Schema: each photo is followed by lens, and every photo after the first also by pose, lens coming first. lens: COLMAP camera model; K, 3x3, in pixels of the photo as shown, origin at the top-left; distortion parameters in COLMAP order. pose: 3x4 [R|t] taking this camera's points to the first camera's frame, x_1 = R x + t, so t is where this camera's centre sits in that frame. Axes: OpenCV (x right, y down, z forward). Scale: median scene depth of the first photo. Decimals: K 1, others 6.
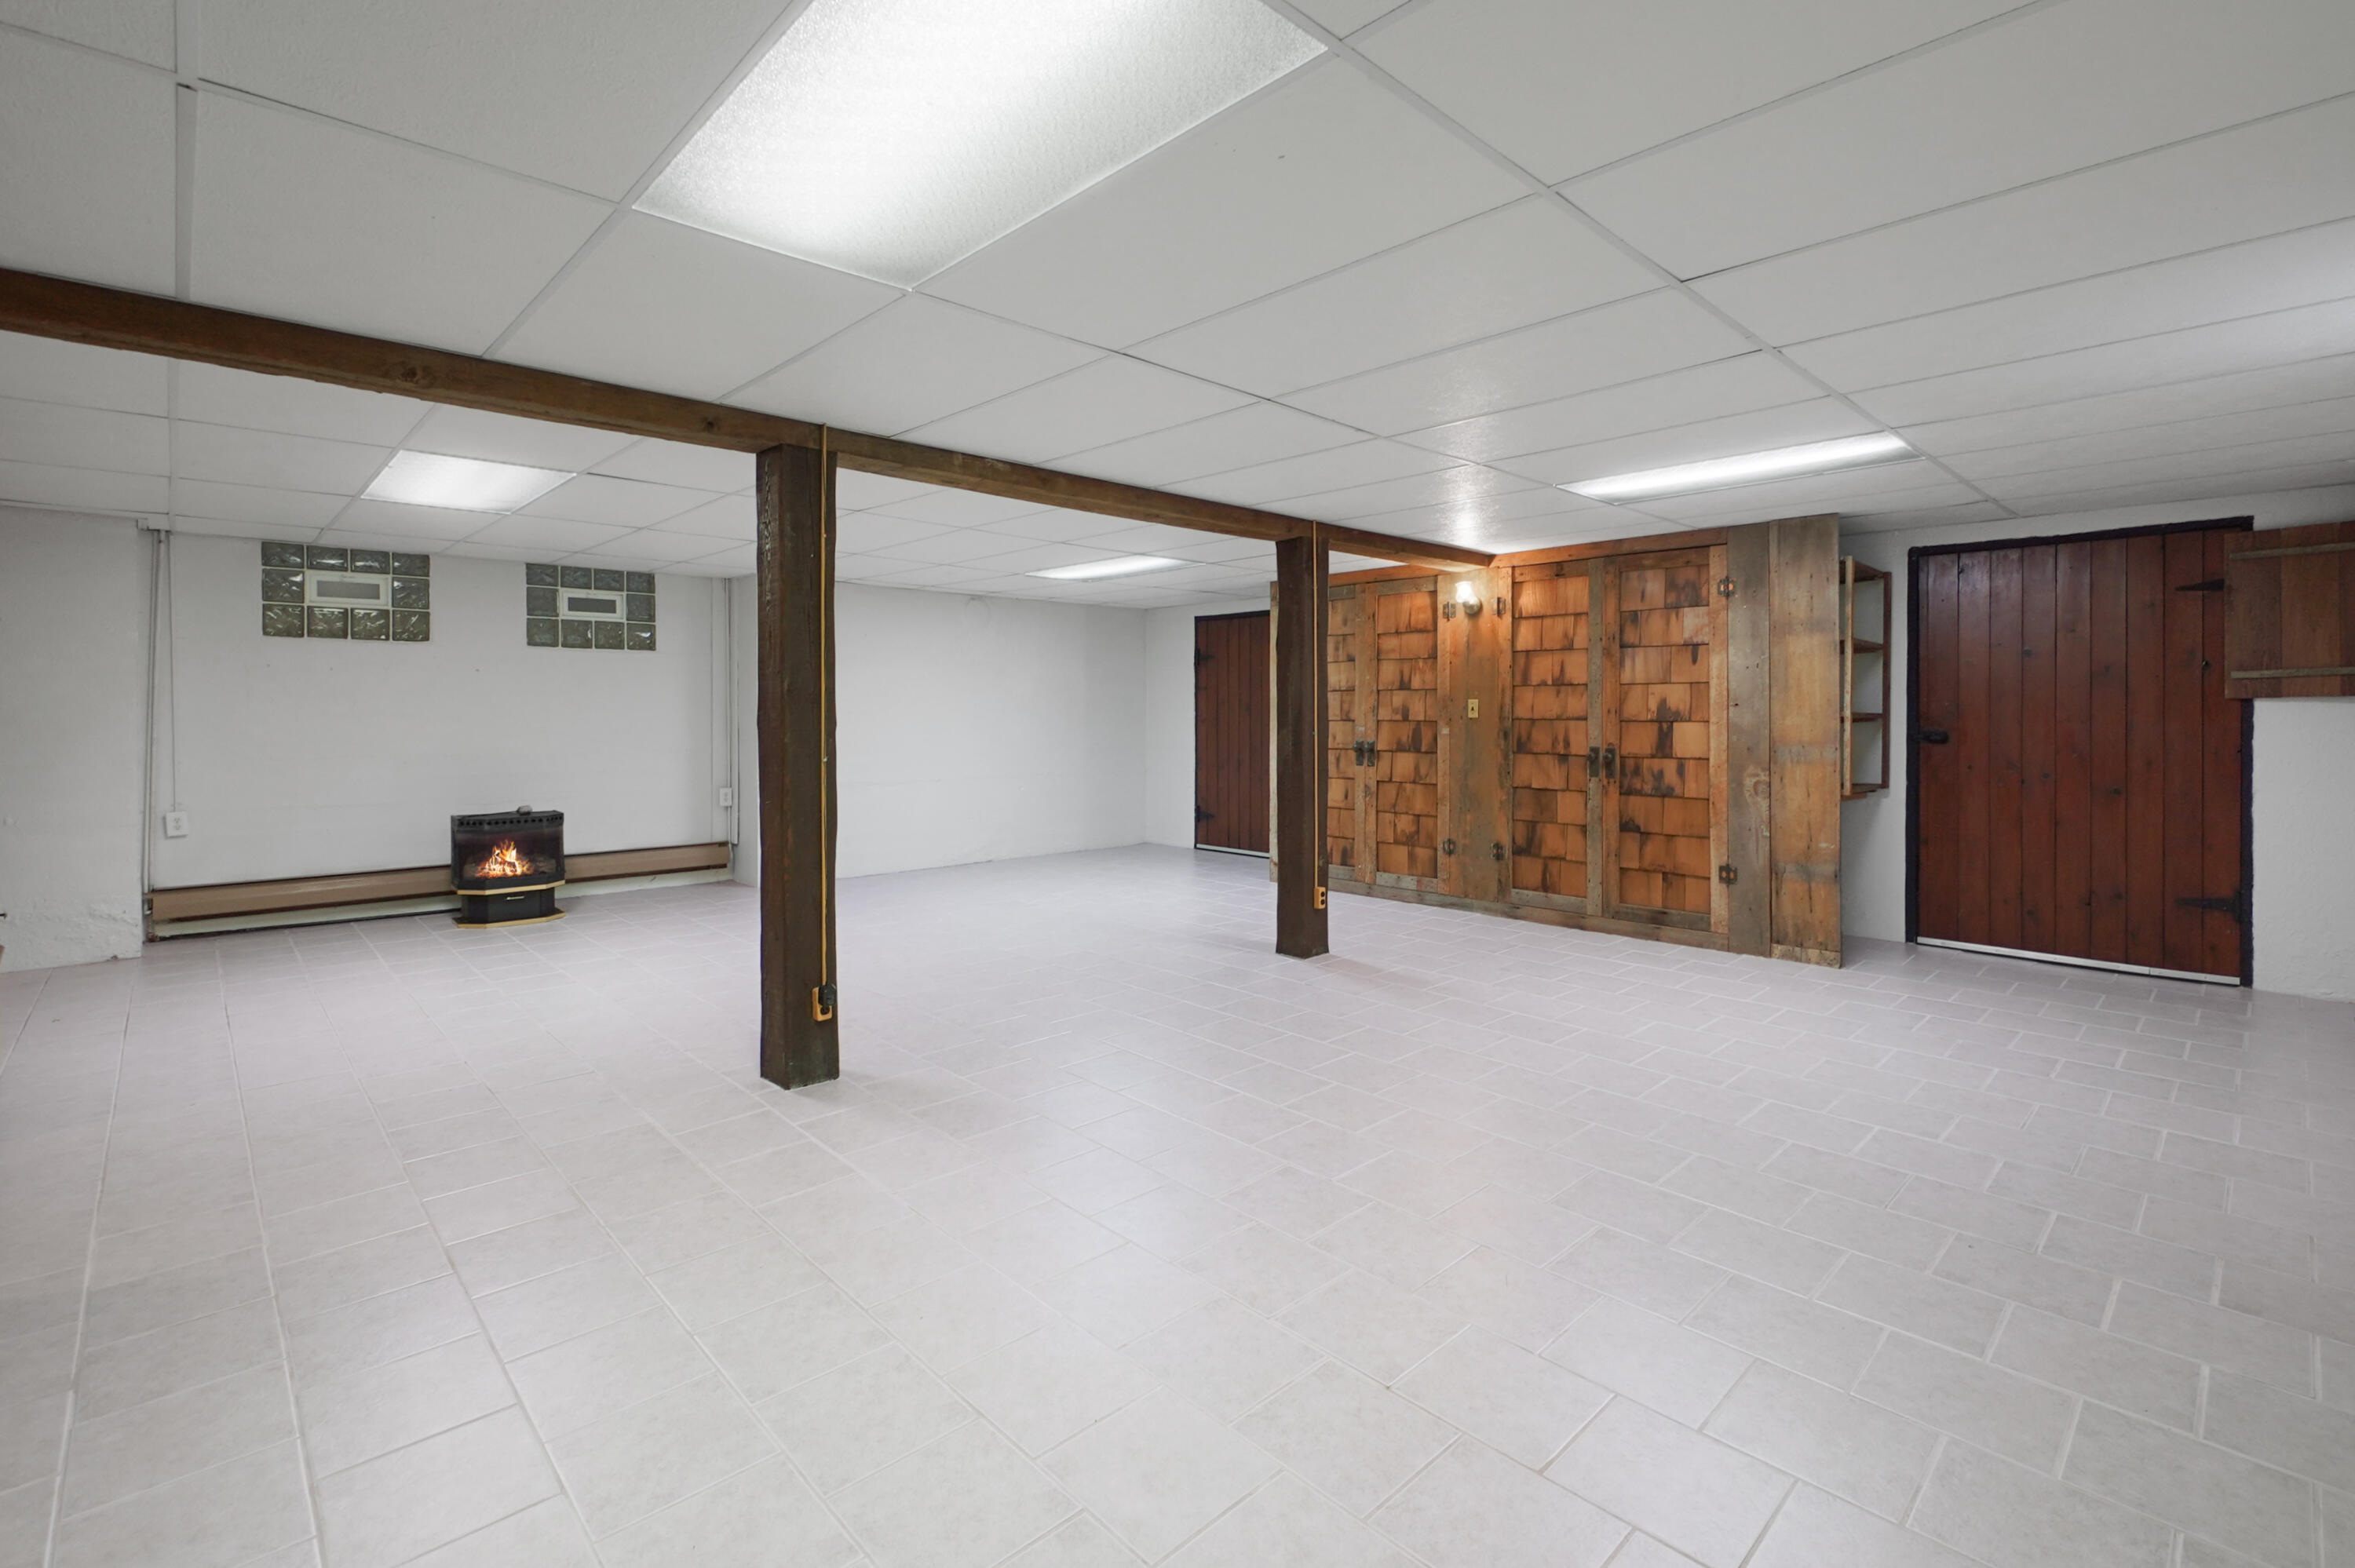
lens RADIAL K [[1067.5, 0, 1164.3], [0, 1067.5, 724.3], [0, 0, 1]] dist [0.003152, -0.000418]
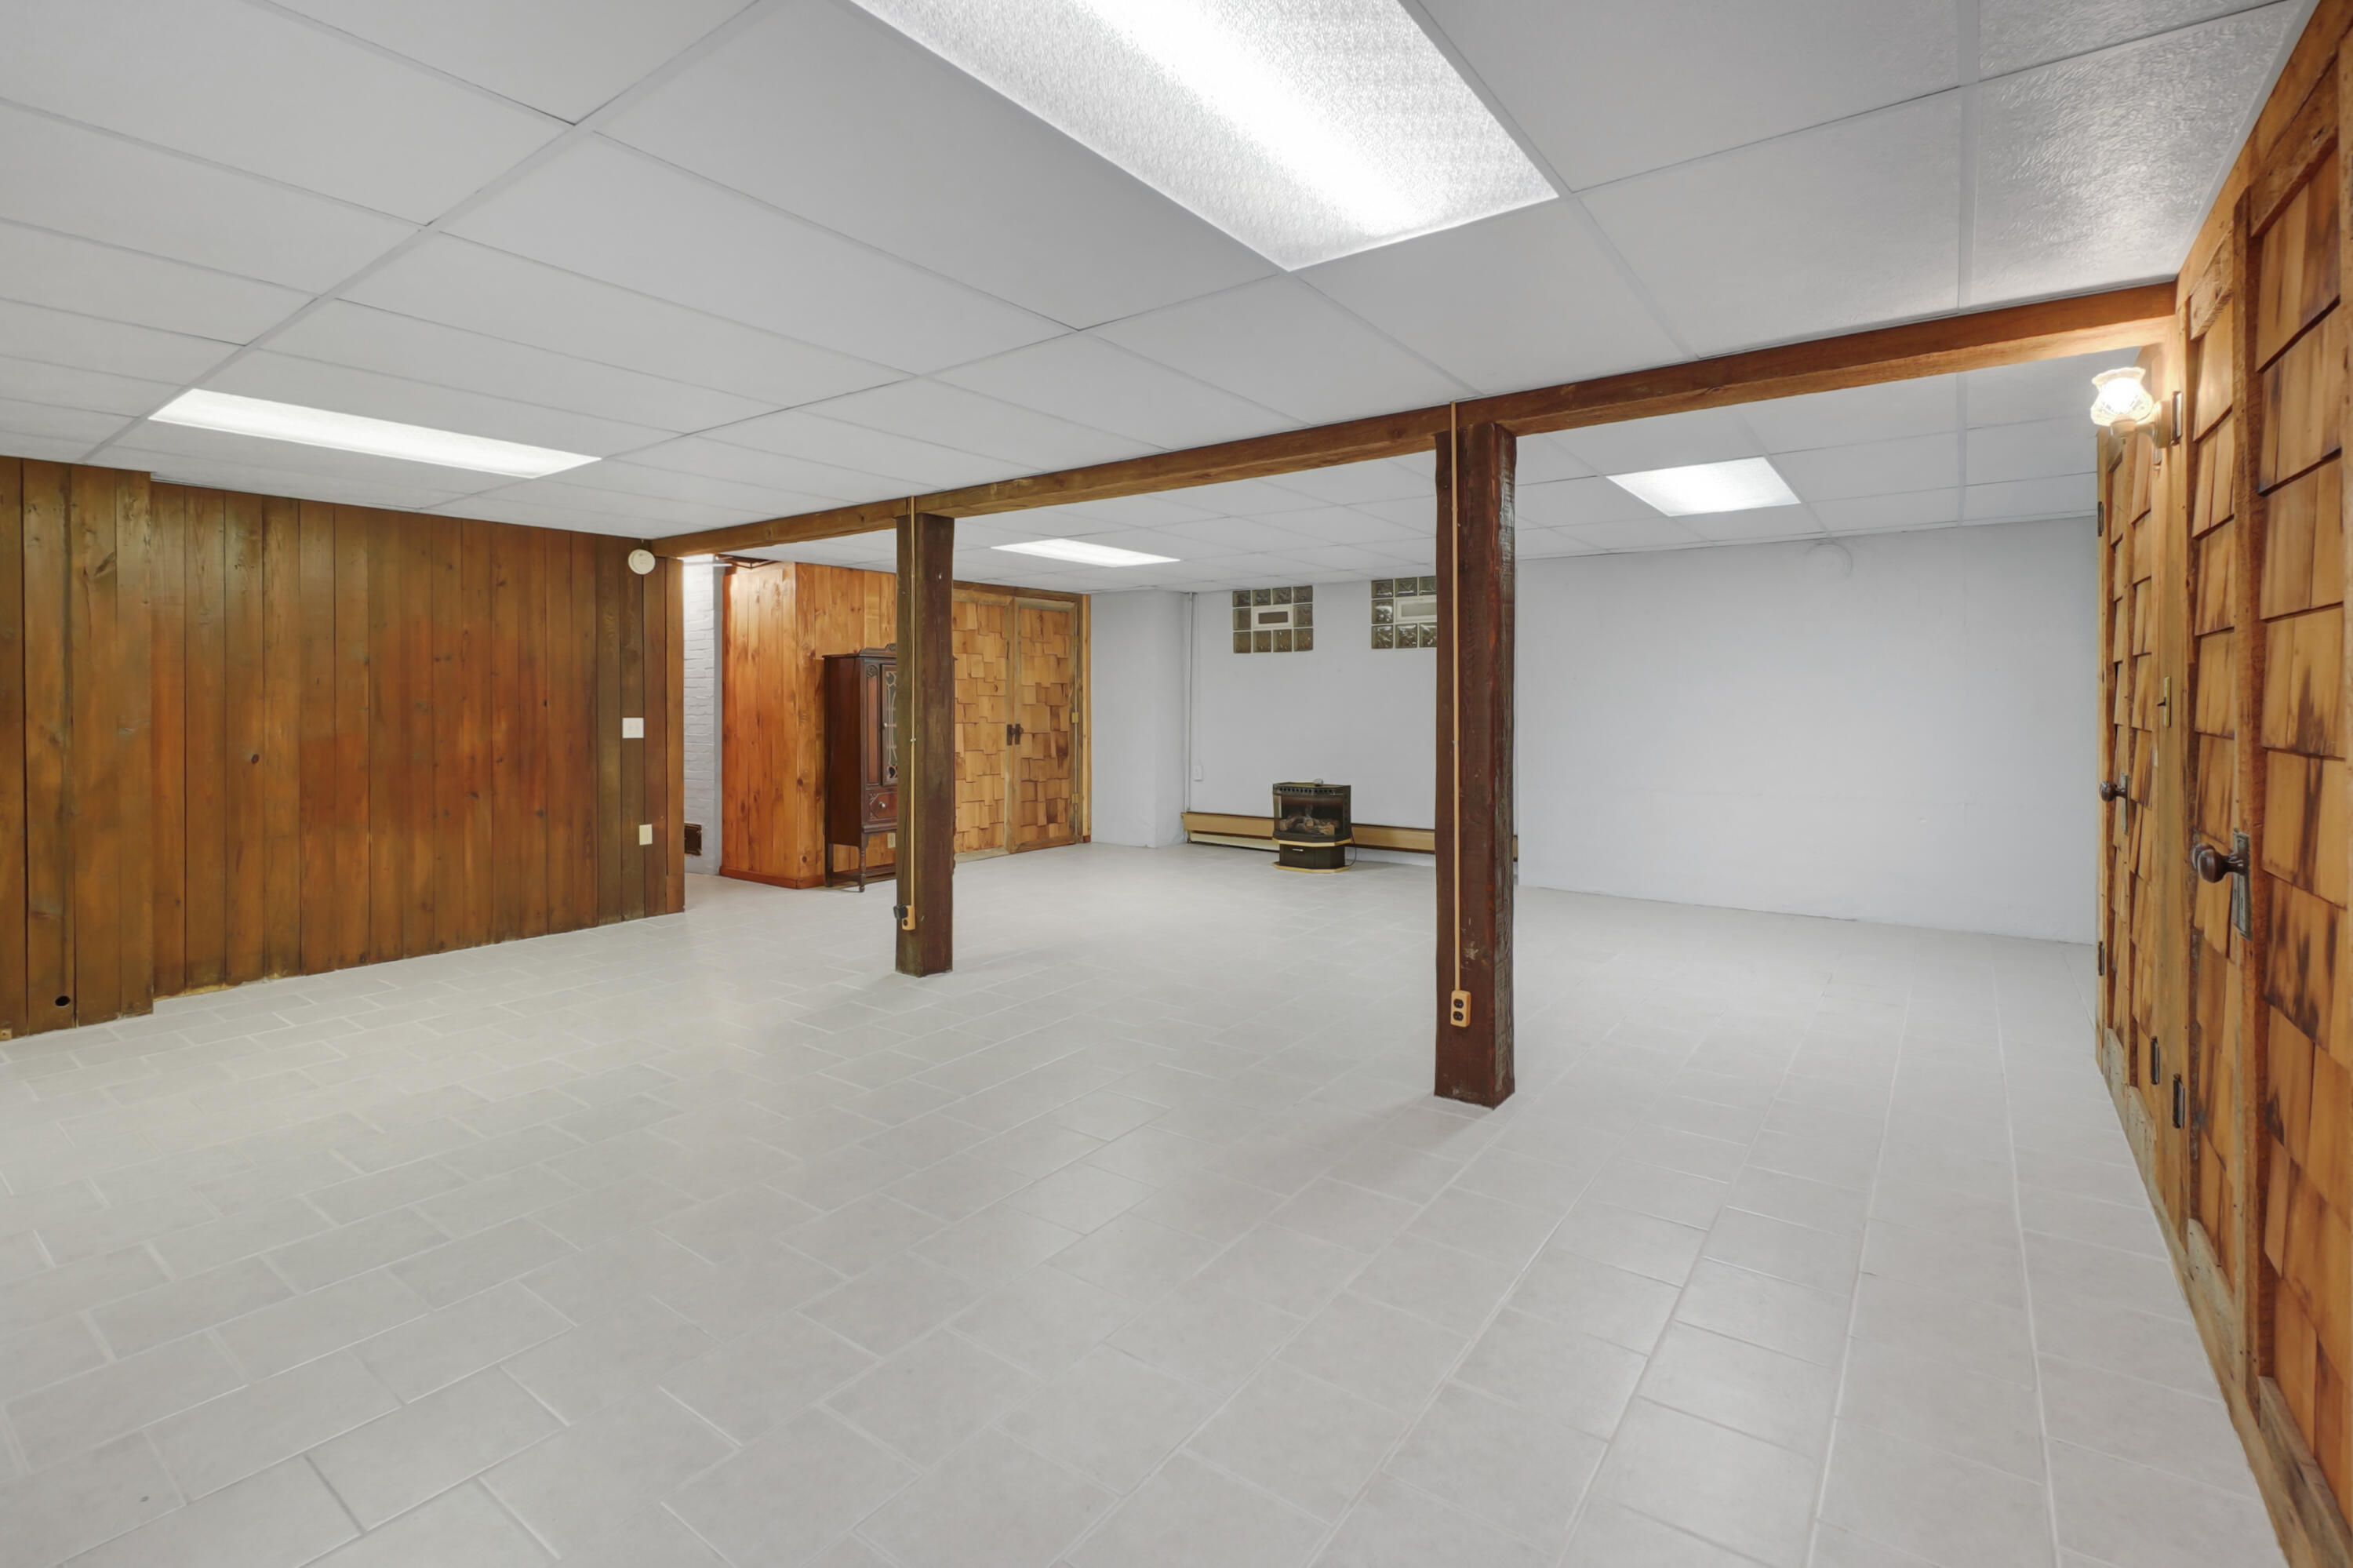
lens RADIAL K [[1066.8, 0, 1146.4], [0, 1066.8, 711.8], [0, 0, 1]] dist [0.003152, -0.000418]
pose [[0.170129, 0.009958, -0.985371, 0.623213], [-0.010247, 0.999913, 0.008335, -0.010909], [0.985369, 0.008679, 0.170216, 0.615639]]
